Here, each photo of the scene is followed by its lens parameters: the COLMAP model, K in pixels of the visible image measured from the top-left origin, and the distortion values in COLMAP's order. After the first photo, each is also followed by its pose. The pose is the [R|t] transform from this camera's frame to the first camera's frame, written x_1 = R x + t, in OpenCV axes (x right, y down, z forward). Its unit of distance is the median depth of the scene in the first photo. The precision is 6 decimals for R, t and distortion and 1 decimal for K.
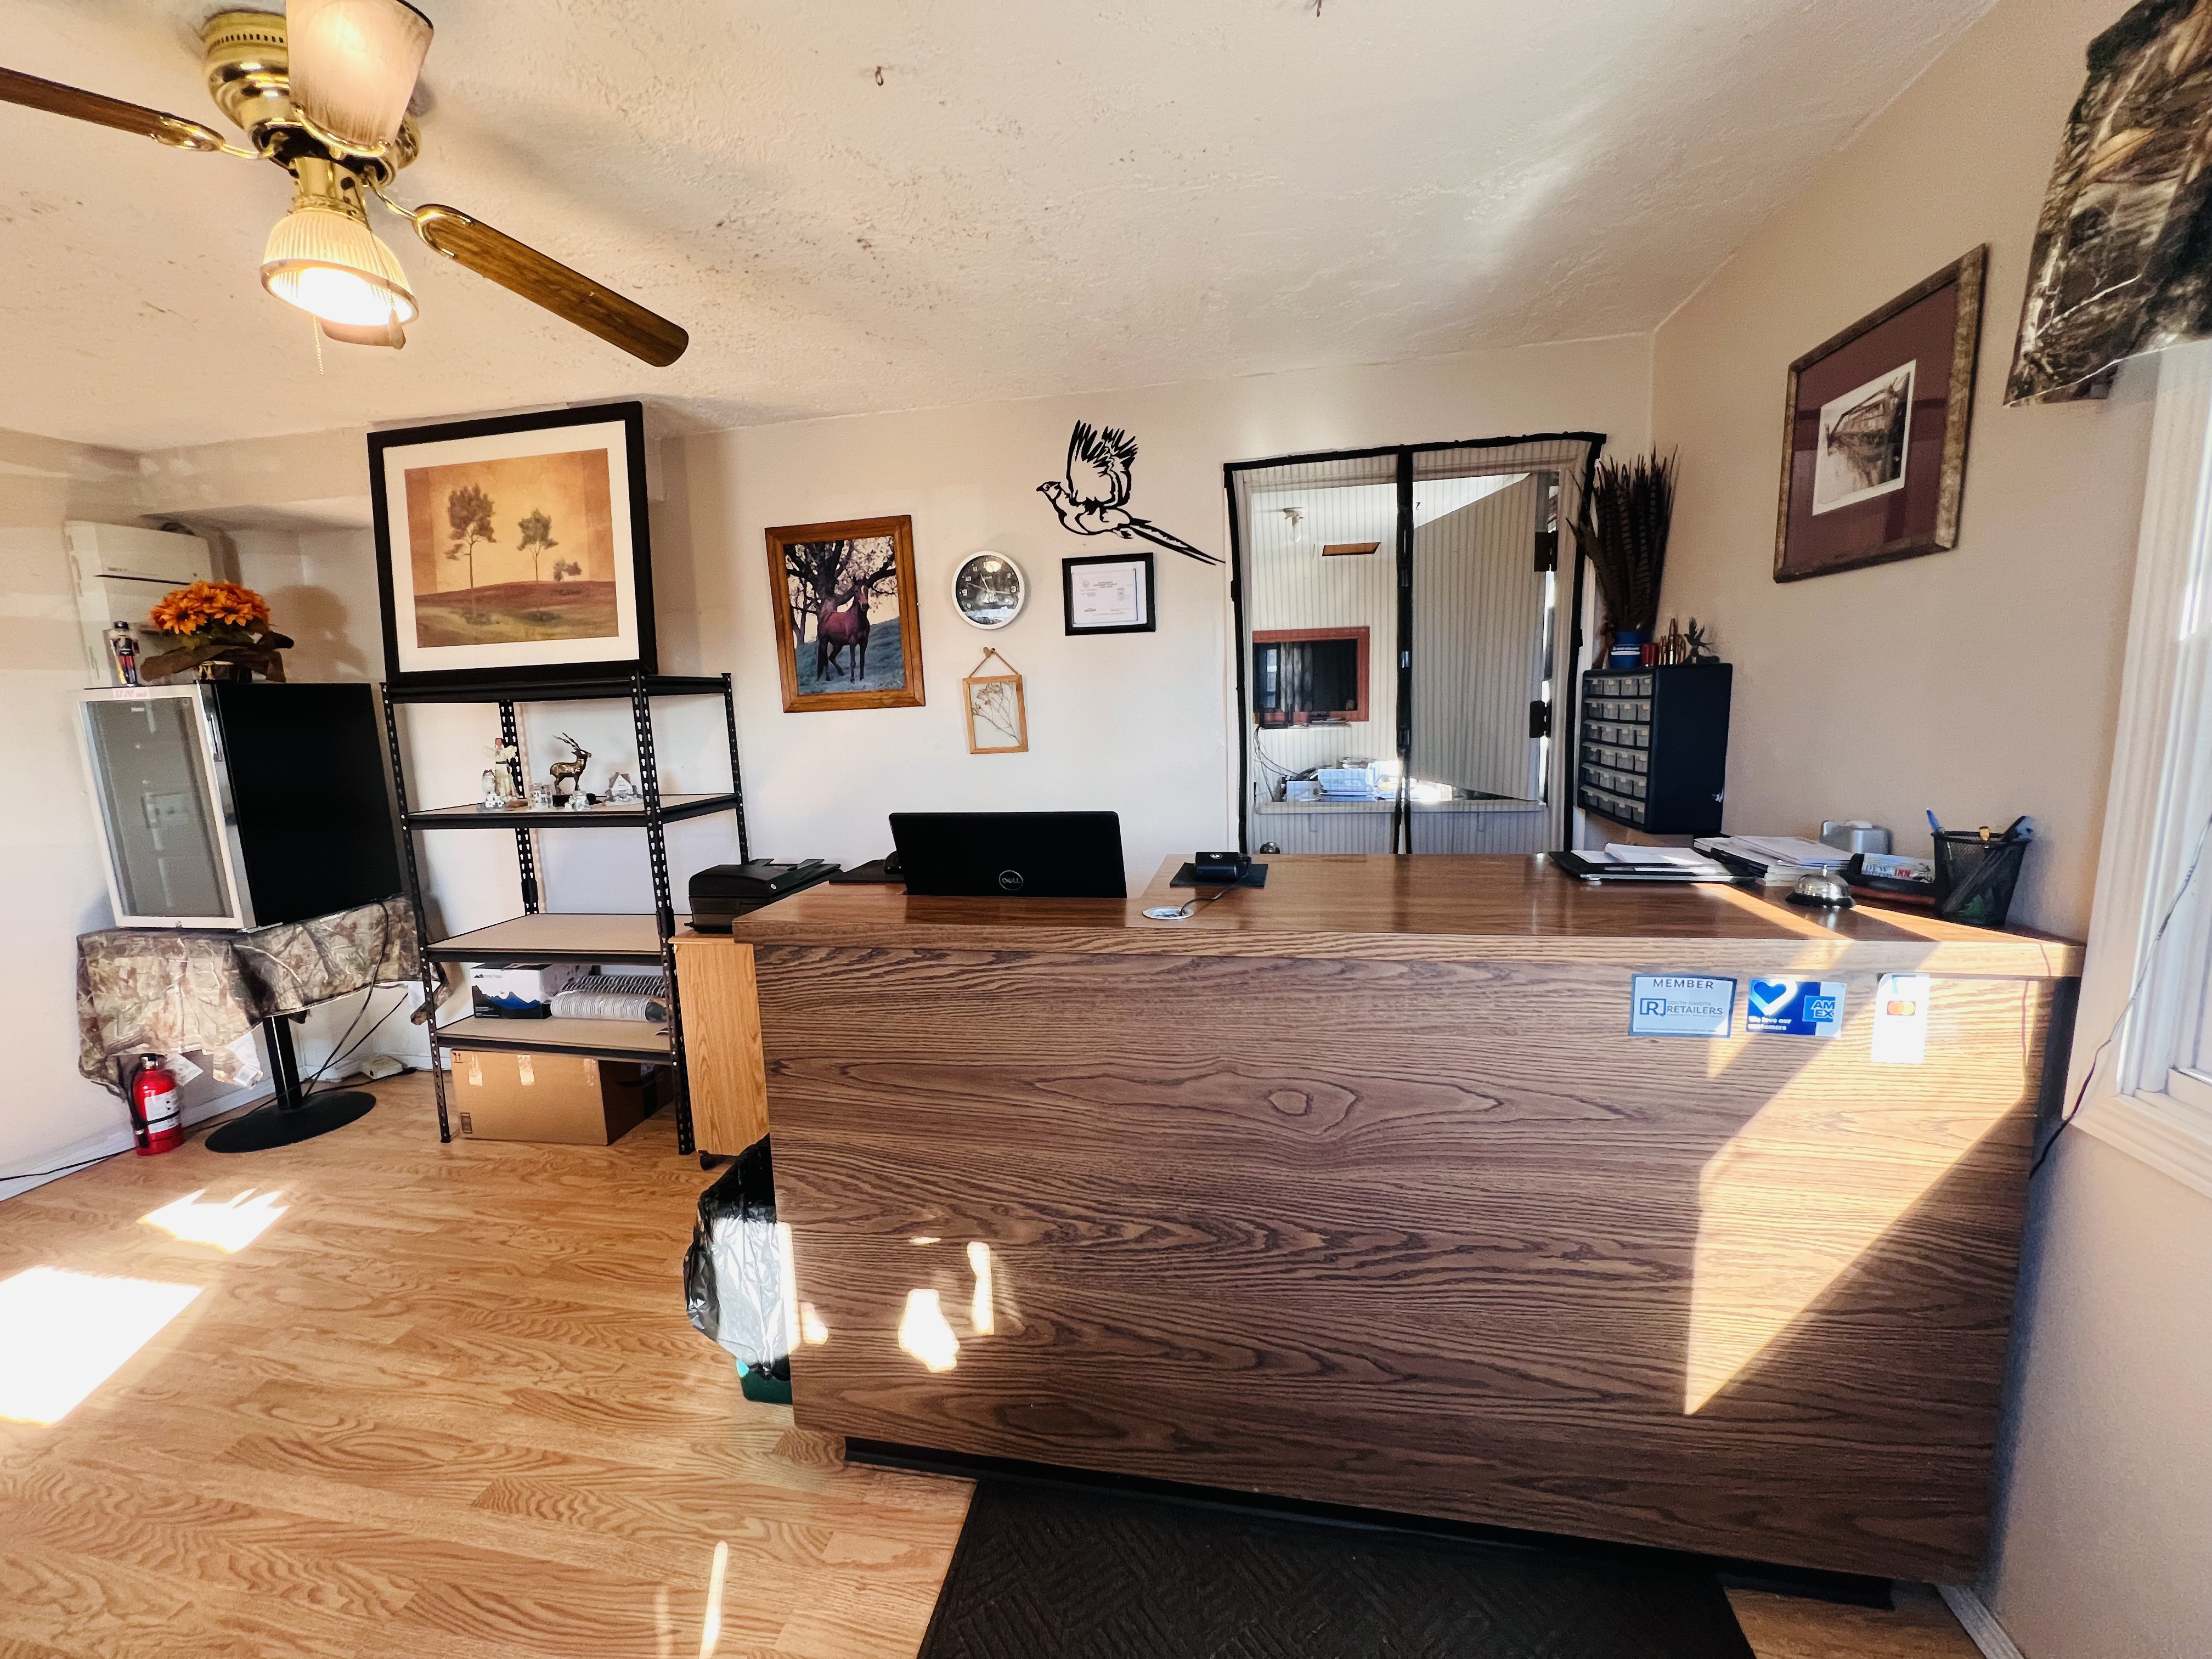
lens RADIAL K [[881.9, 0, 1099.1], [0, 881.9, 829.5], [0, 0, 1]] dist [0.001232, -0.000763]
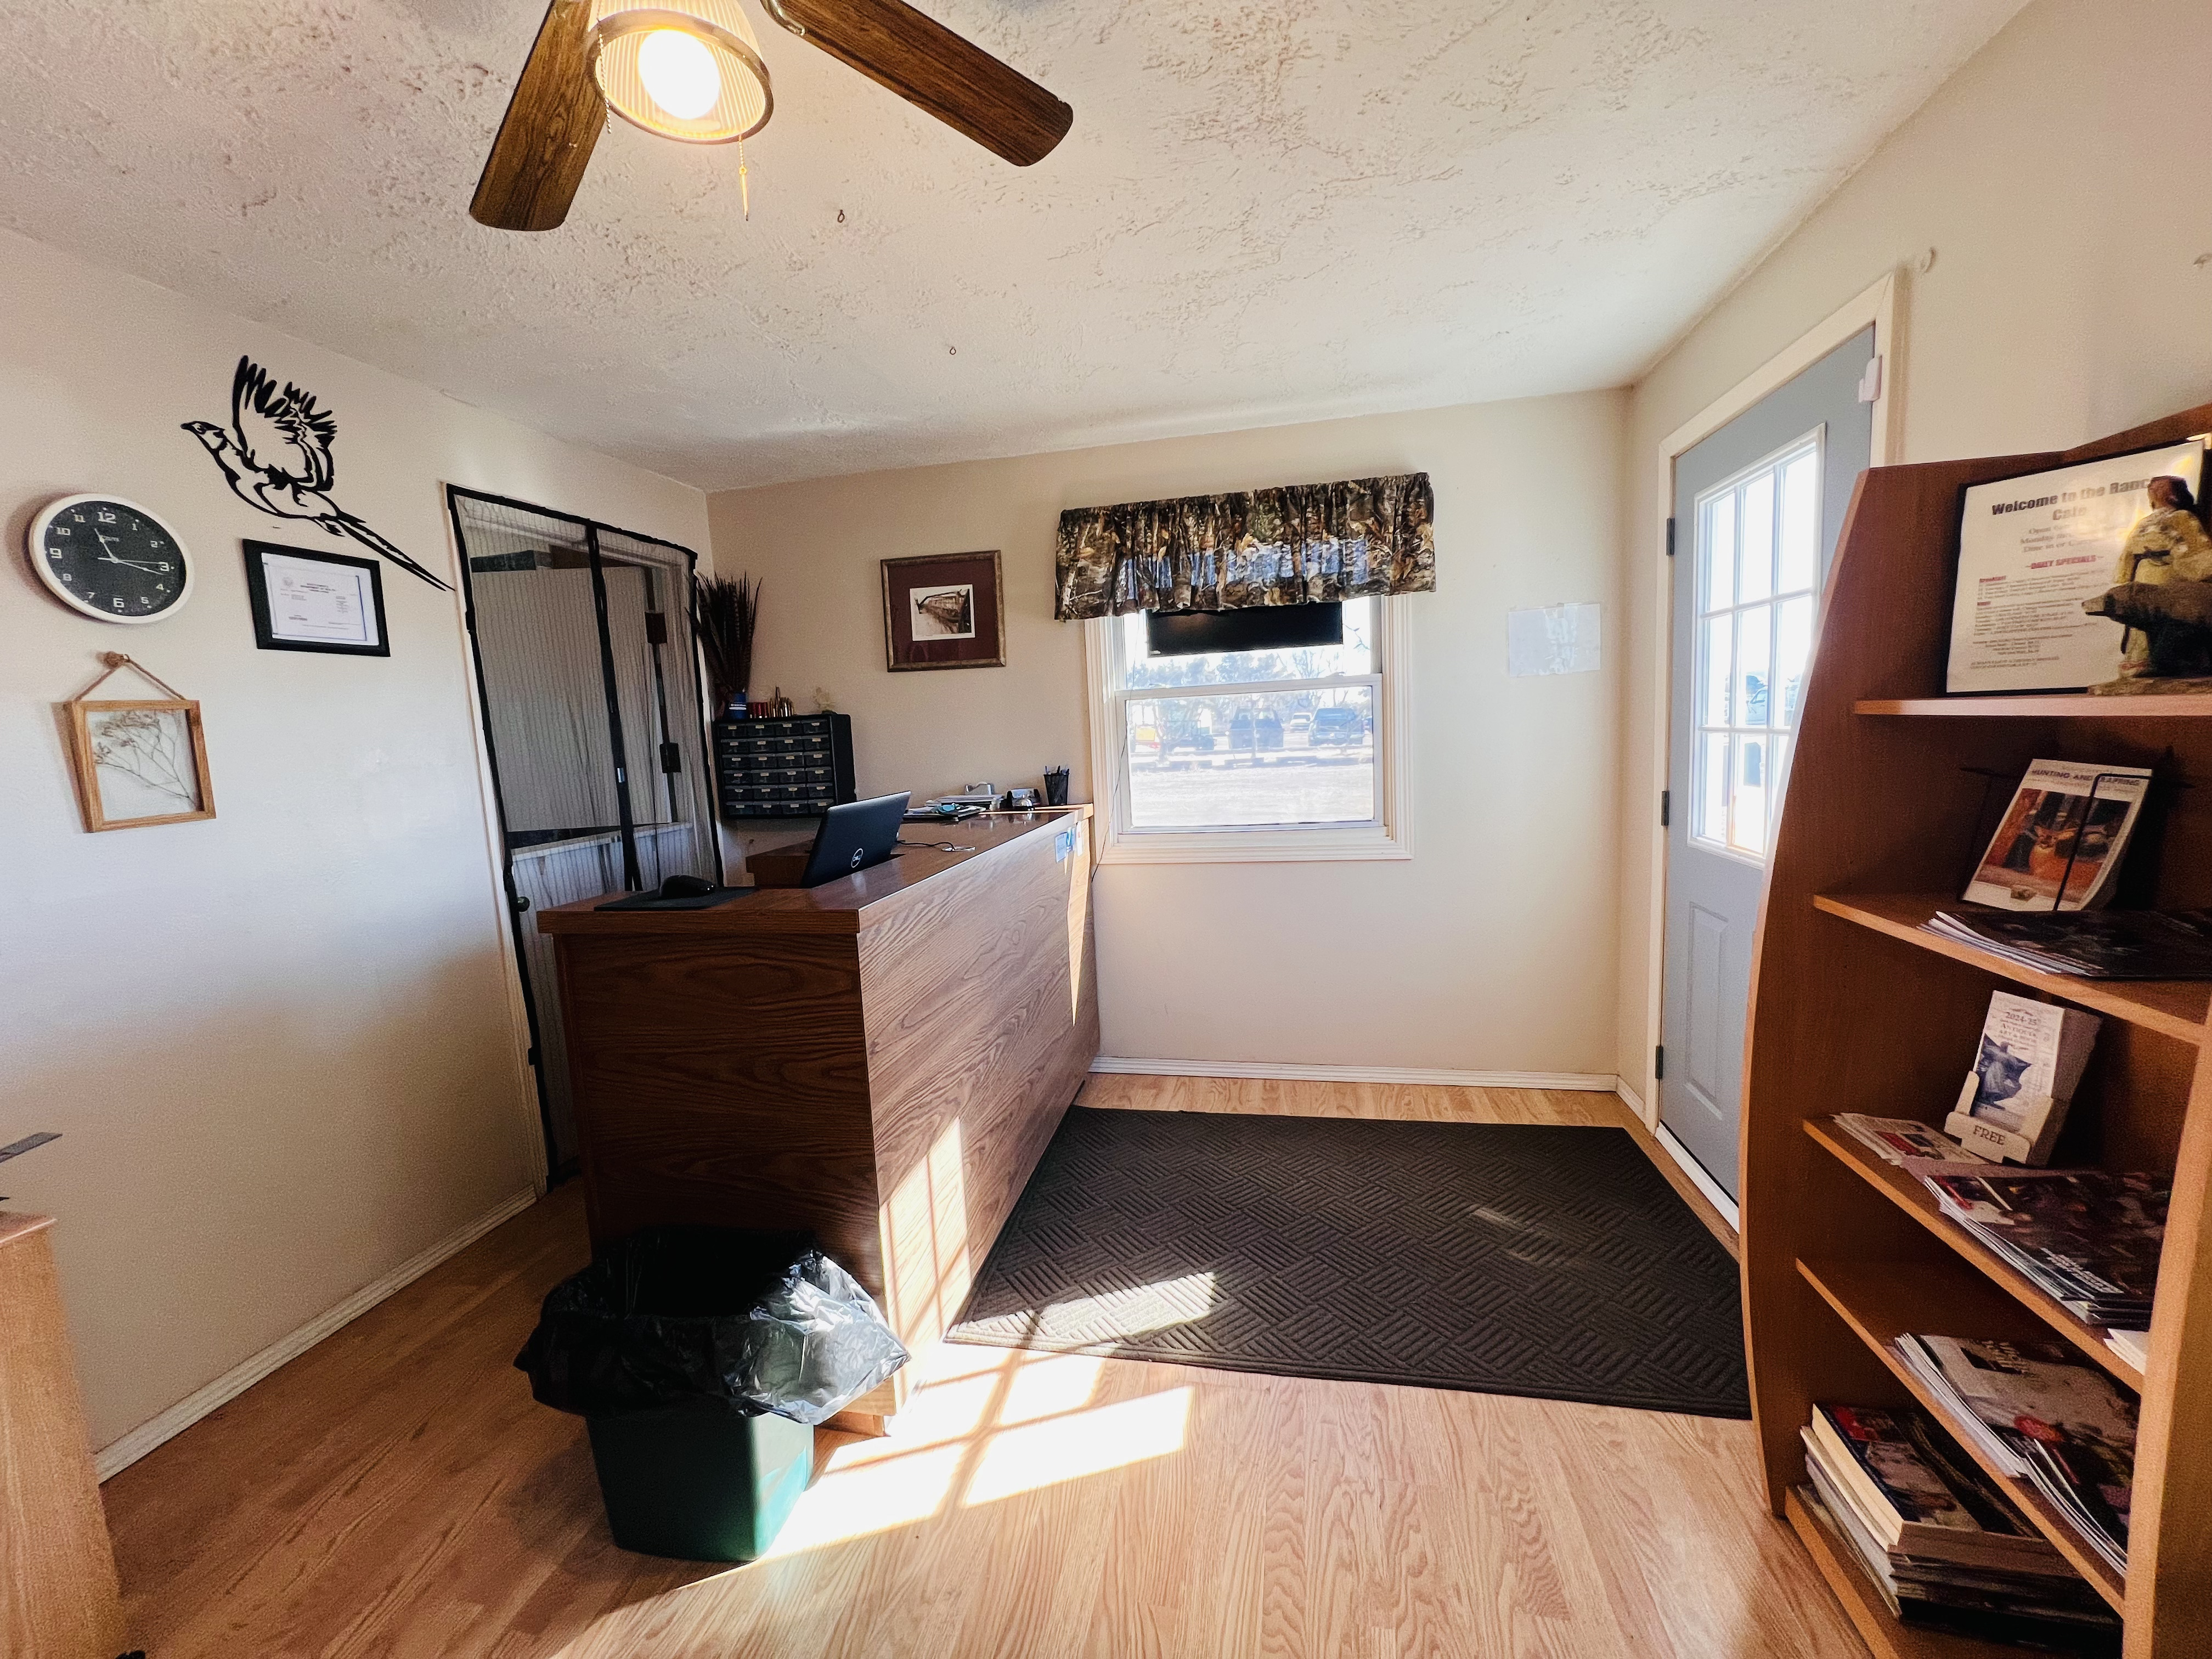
lens RADIAL K [[881.9, 0, 1103.0], [0, 881.9, 826.2], [0, 0, 1]] dist [0.001232, -0.000763]
pose [[0.018624, -0.084297, 0.996267, -0.750964], [0.190819, 0.978423, 0.079220, -0.010254], [-0.981449, 0.188631, 0.034308, 0.354466]]
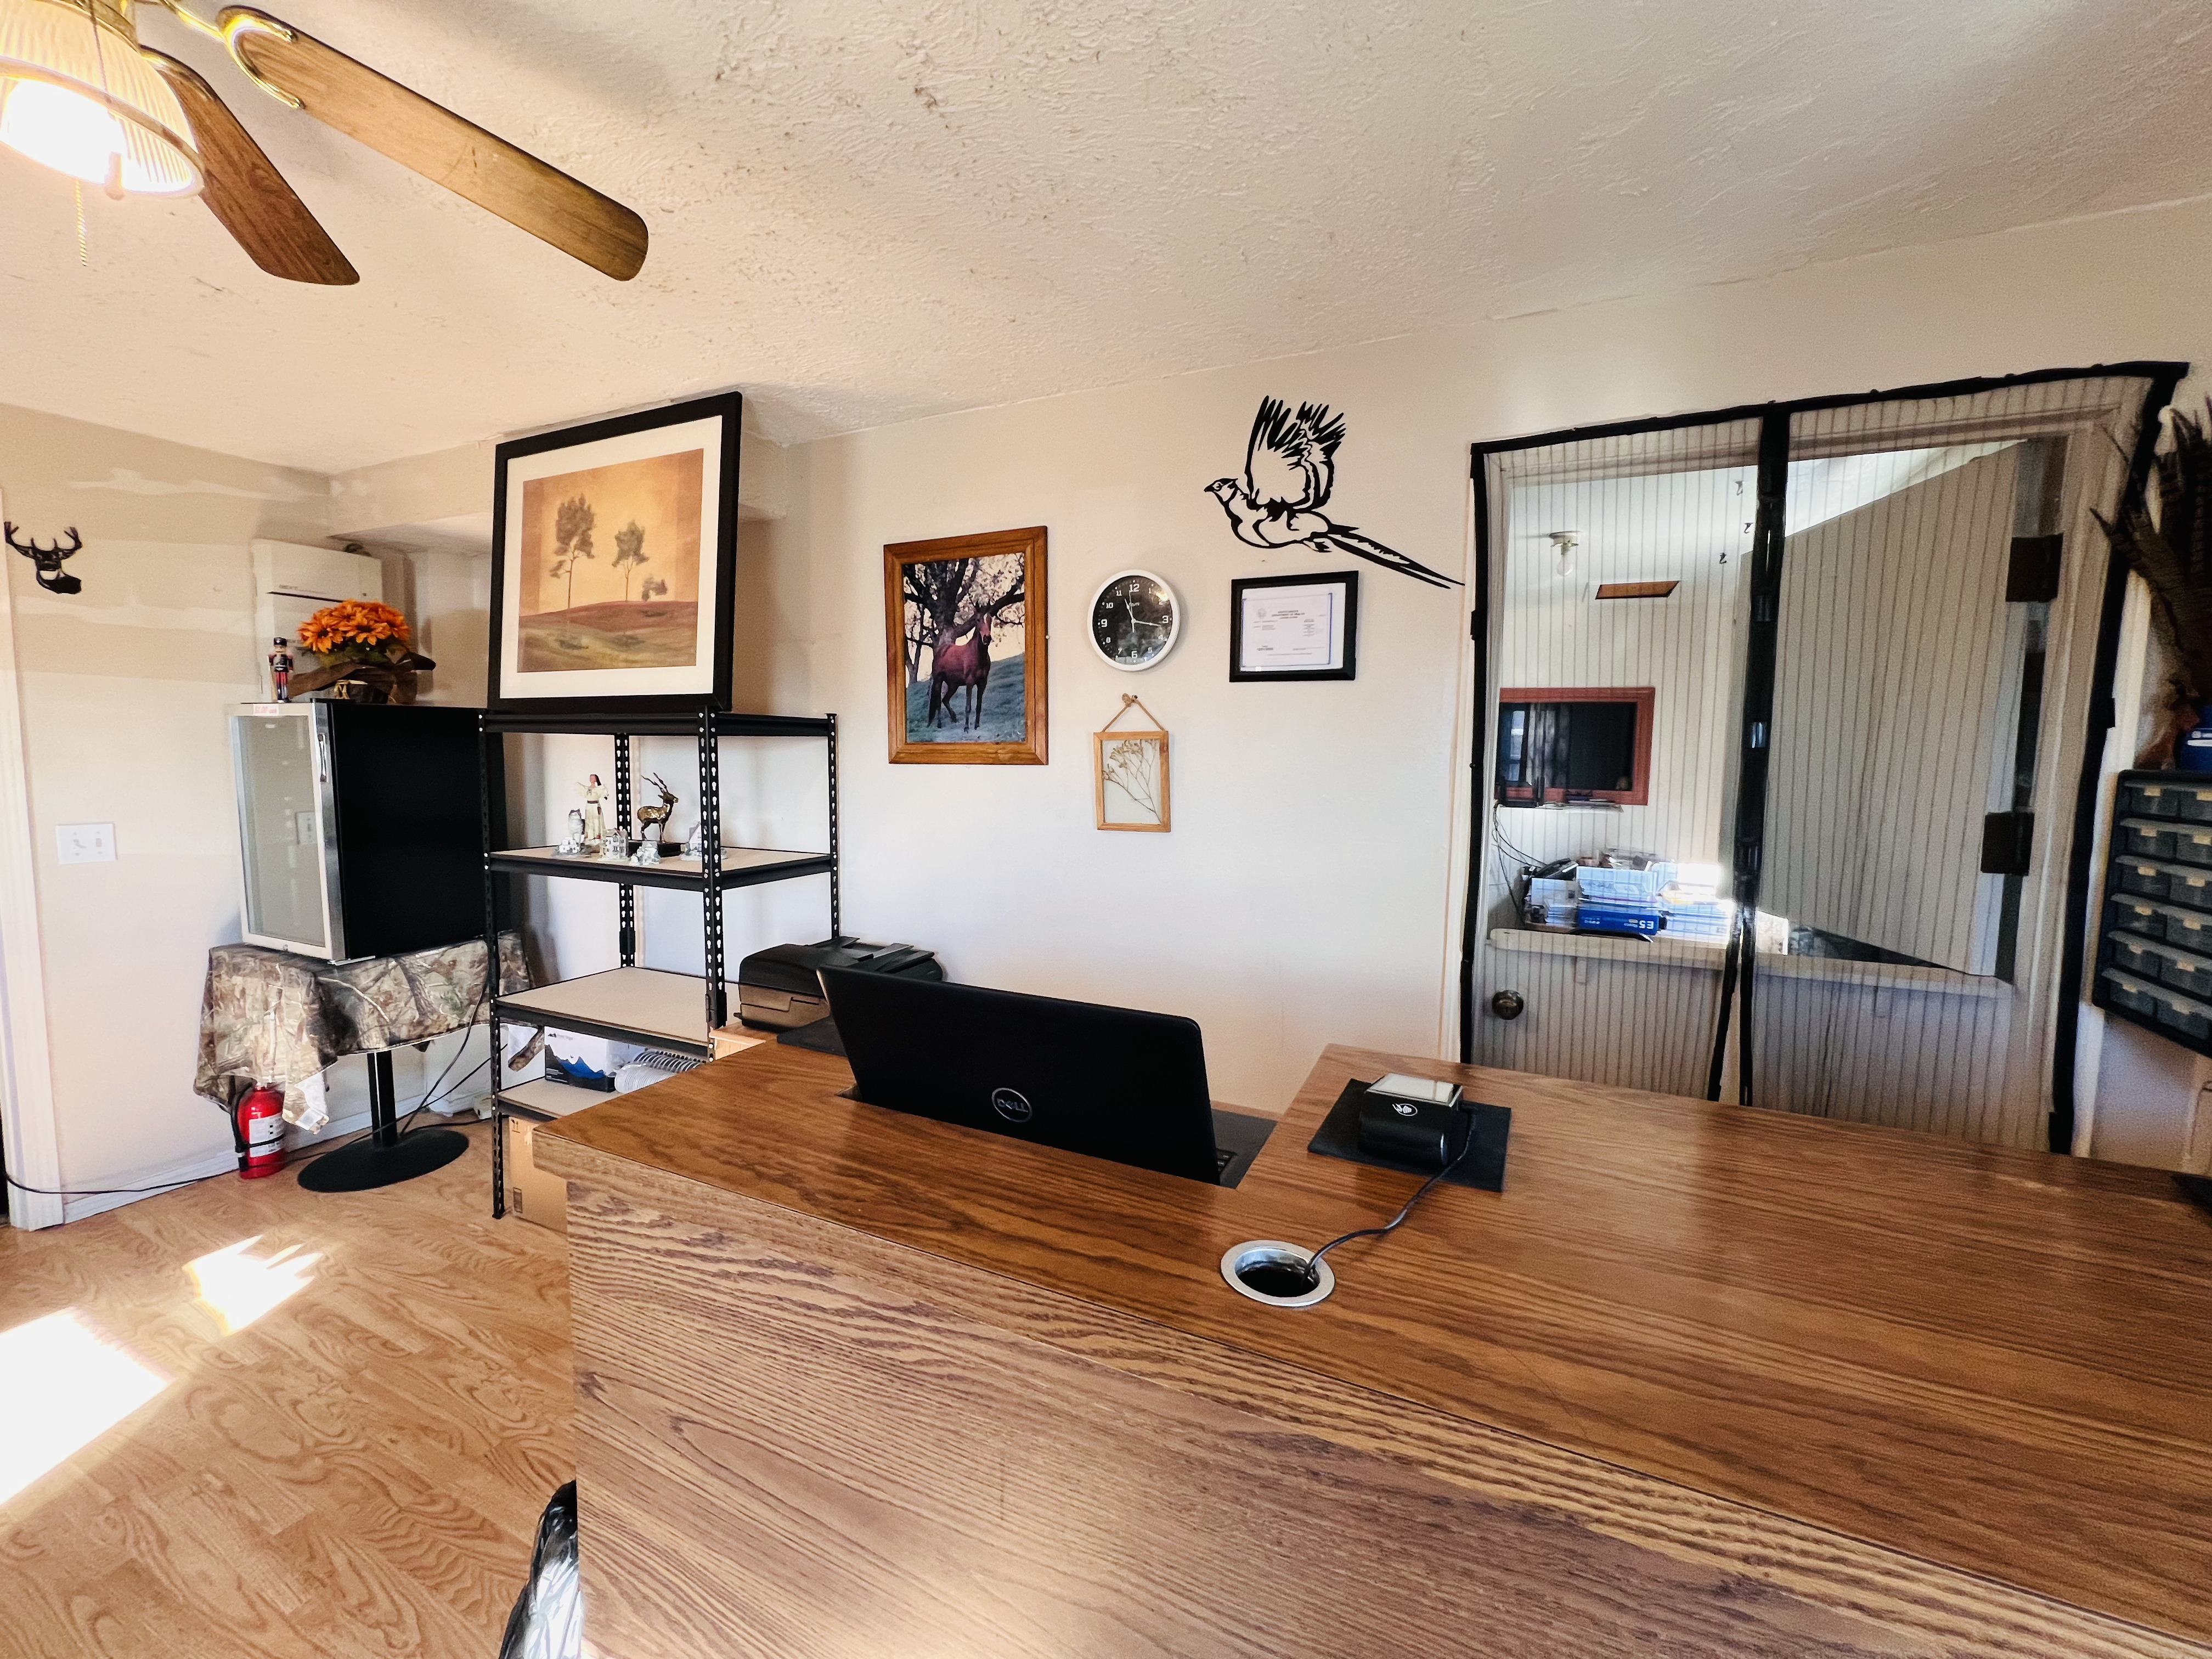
lens RADIAL K [[881.9, 0, 1102.6], [0, 881.9, 827.3], [0, 0, 1]] dist [0.001232, -0.000763]
pose [[0.969329, 0.070767, -0.235359, 0.042796], [-0.084257, 0.995299, -0.047748, -0.054753], [0.230874, 0.066114, 0.970735, 0.267911]]
